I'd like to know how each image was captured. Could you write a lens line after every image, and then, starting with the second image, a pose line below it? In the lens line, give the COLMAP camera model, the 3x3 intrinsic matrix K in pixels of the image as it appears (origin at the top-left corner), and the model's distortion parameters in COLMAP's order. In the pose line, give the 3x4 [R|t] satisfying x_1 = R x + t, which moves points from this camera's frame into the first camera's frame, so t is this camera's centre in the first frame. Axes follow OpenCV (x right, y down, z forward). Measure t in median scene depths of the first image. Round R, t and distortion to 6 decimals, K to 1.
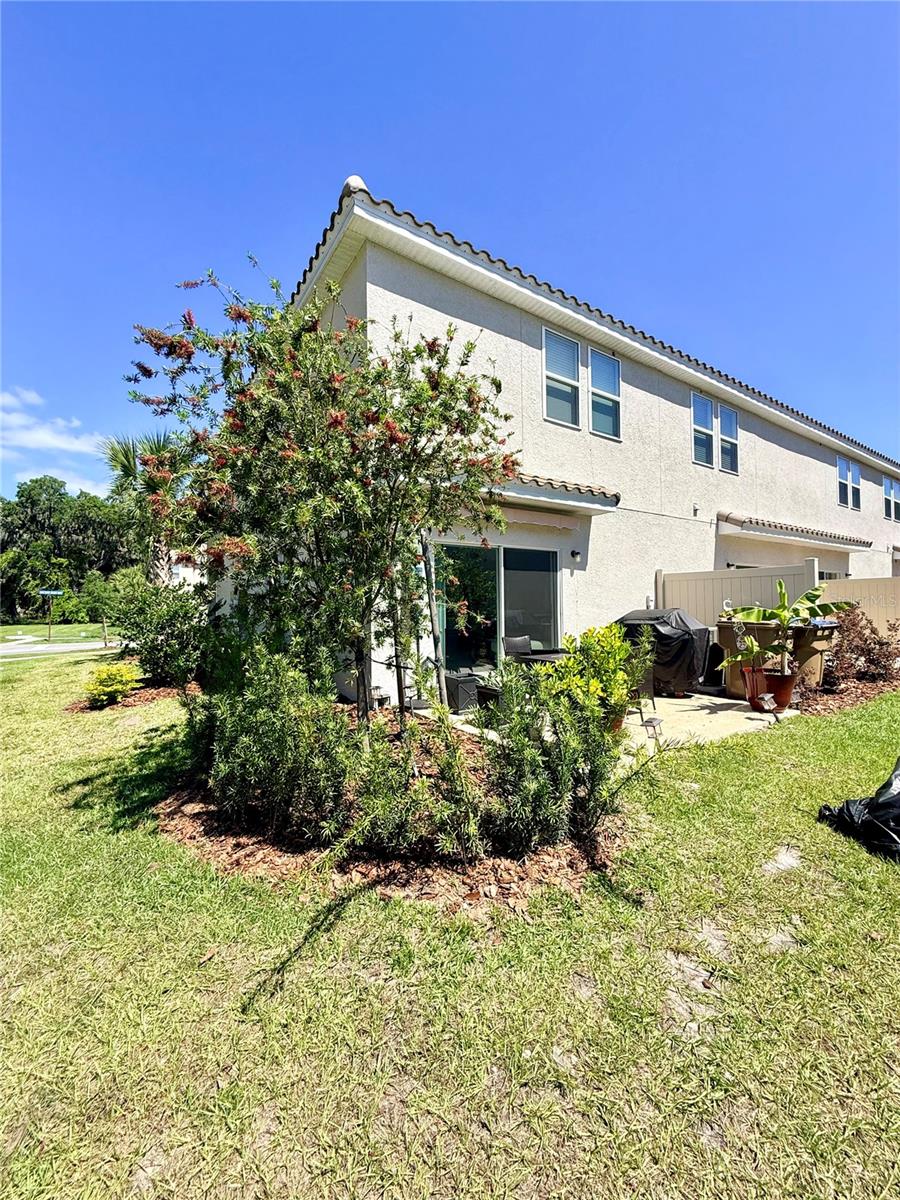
lens RADIAL K [[483.0, 0, 449.0], [0, 483.0, 600.4], [0, 0, 1]] dist [0.000881, 0.000505]
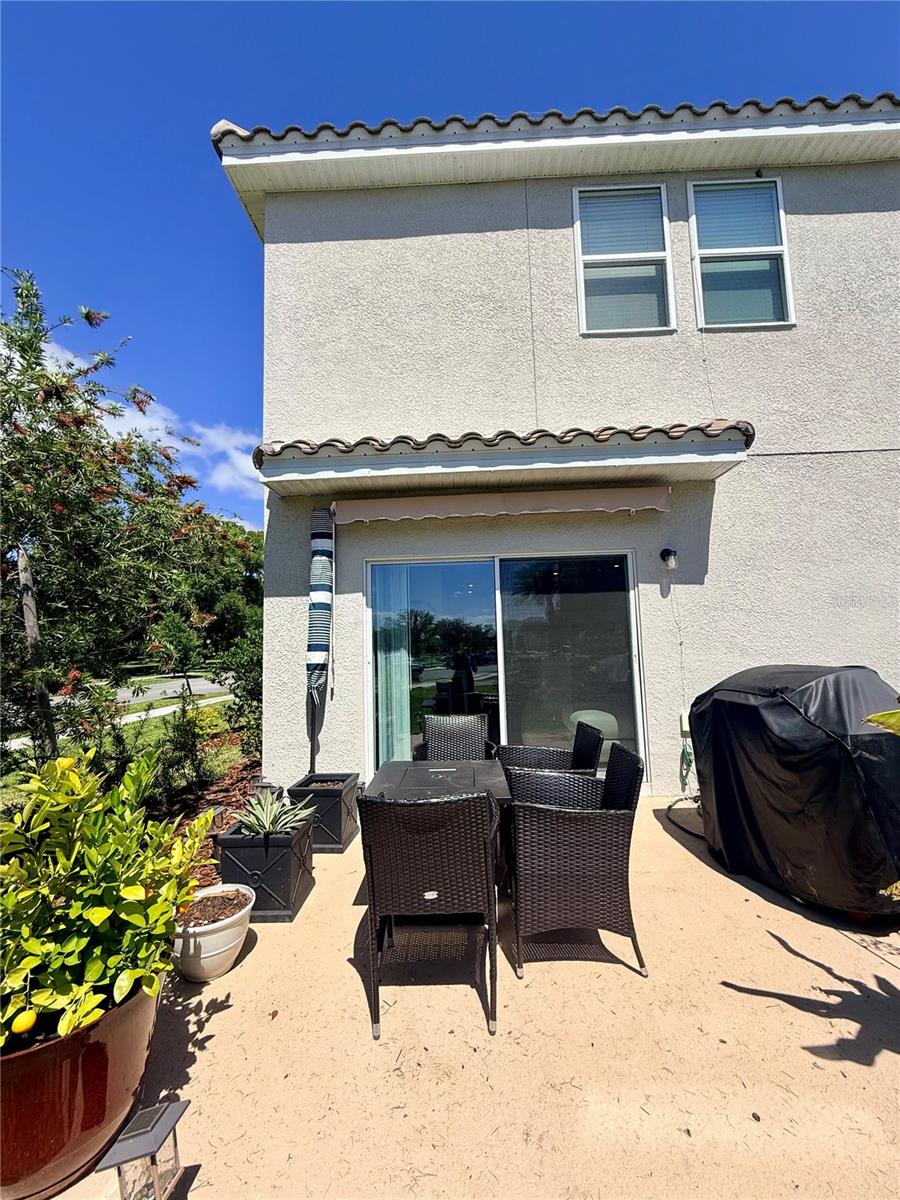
lens RADIAL K [[483.0, 0, 450.5], [0, 483.0, 598.2], [0, 0, 1]] dist [0.000881, 0.000505]
pose [[0.816285, -0.064298, -0.574059, 0.368659], [0.028968, 0.997092, -0.070489, -0.017074], [0.576922, 0.040910, 0.815774, 0.421316]]
